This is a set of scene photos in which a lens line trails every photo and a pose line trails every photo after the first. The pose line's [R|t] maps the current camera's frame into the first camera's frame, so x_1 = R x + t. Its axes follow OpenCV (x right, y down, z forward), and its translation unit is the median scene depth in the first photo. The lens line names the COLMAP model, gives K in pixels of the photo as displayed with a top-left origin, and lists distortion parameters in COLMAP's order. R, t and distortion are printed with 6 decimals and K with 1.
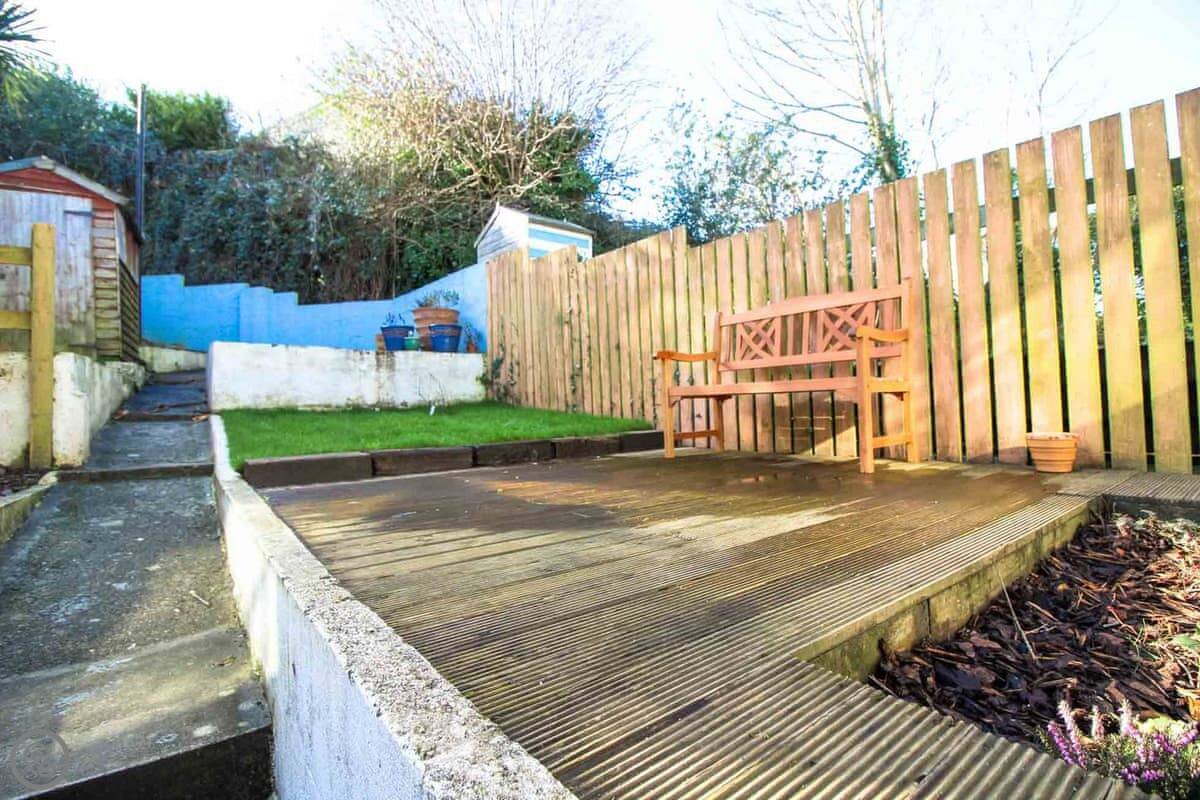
lens RADIAL K [[575.0, 0, 602.2], [0, 575.0, 400.5], [0, 0, 1]] dist [-0.015685, -0.002947]
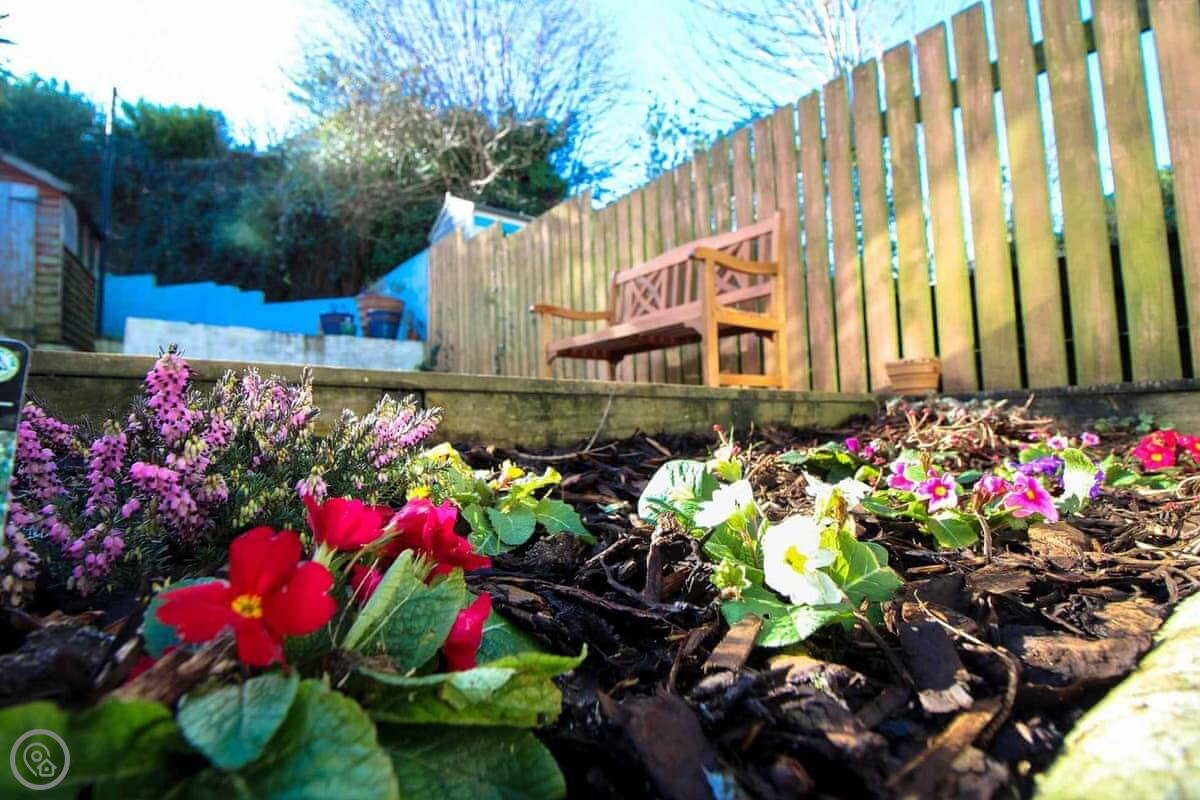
lens RADIAL K [[575.0, 0, 598.1], [0, 575.0, 396.2], [0, 0, 1]] dist [-0.015685, -0.002947]
pose [[0.999512, 0.003474, -0.031032, 0.128620], [-0.004946, 0.998860, -0.047480, 0.059946], [0.030831, 0.047610, 0.998390, 0.043681]]
